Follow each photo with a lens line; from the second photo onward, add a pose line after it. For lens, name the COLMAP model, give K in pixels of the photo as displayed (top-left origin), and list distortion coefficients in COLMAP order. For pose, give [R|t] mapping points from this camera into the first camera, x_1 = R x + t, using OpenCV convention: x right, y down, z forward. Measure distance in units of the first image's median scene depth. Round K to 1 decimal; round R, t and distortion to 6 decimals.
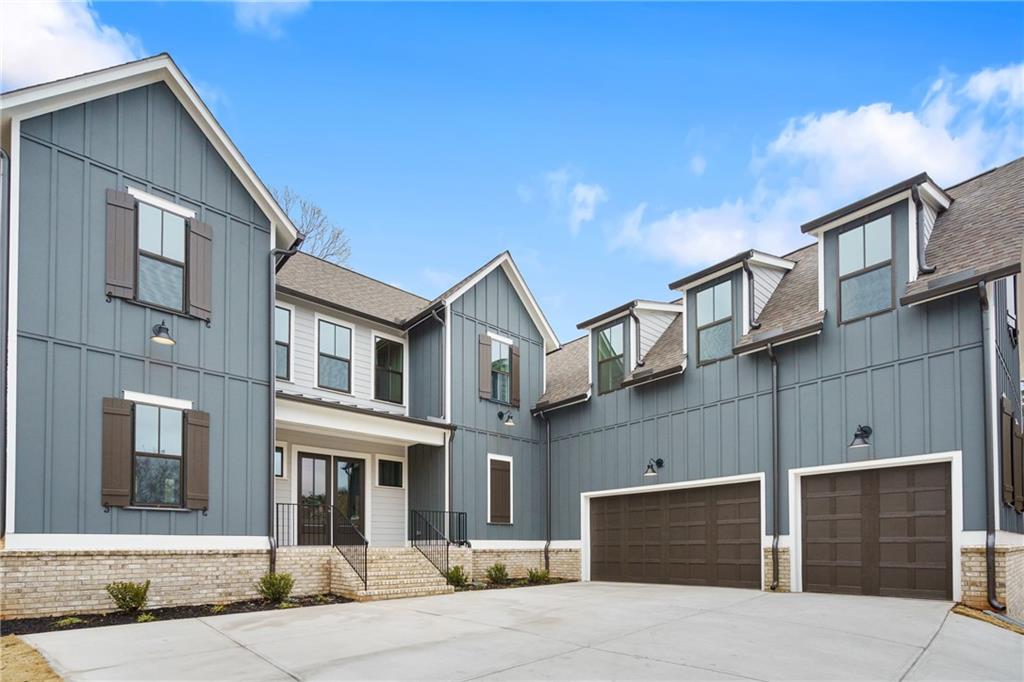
lens RADIAL K [[471.4, 0, 511.8], [0, 471.4, 341.3], [0, 0, 1]] dist [0.001618, -0.000071]
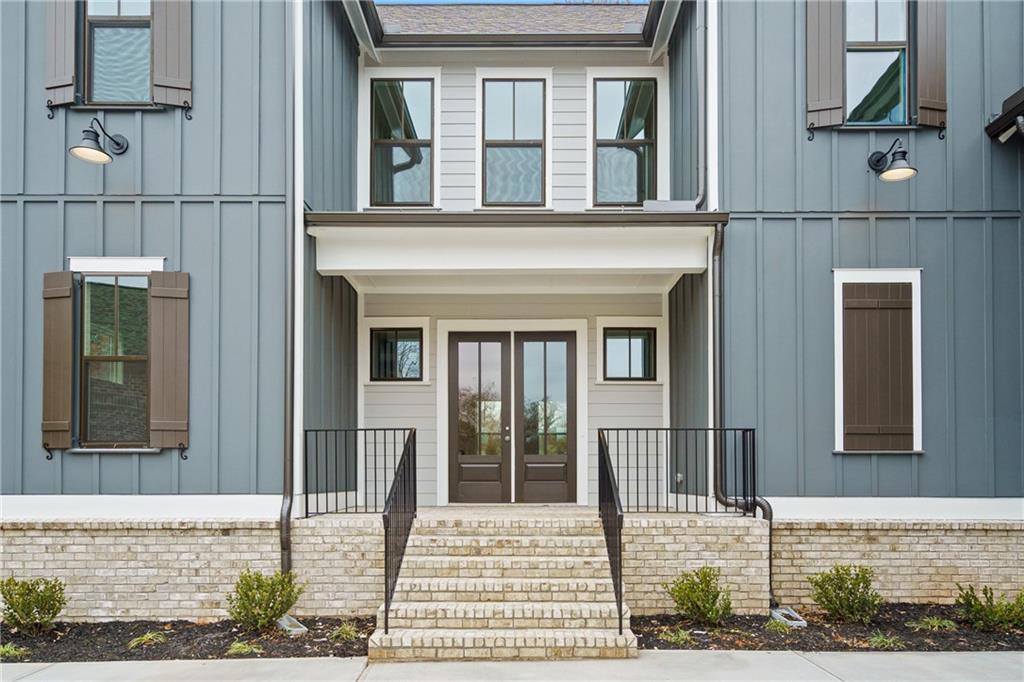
lens RADIAL K [[745.3, 0, 514.8], [0, 745.3, 380.8], [0, 0, 1]] dist [0.012798, 0.001397]
pose [[0.782633, -0.086005, -0.616513, 0.124507], [0.252892, 0.948923, 0.188657, 0.181804], [0.568798, -0.303561, 0.764408, 0.488782]]
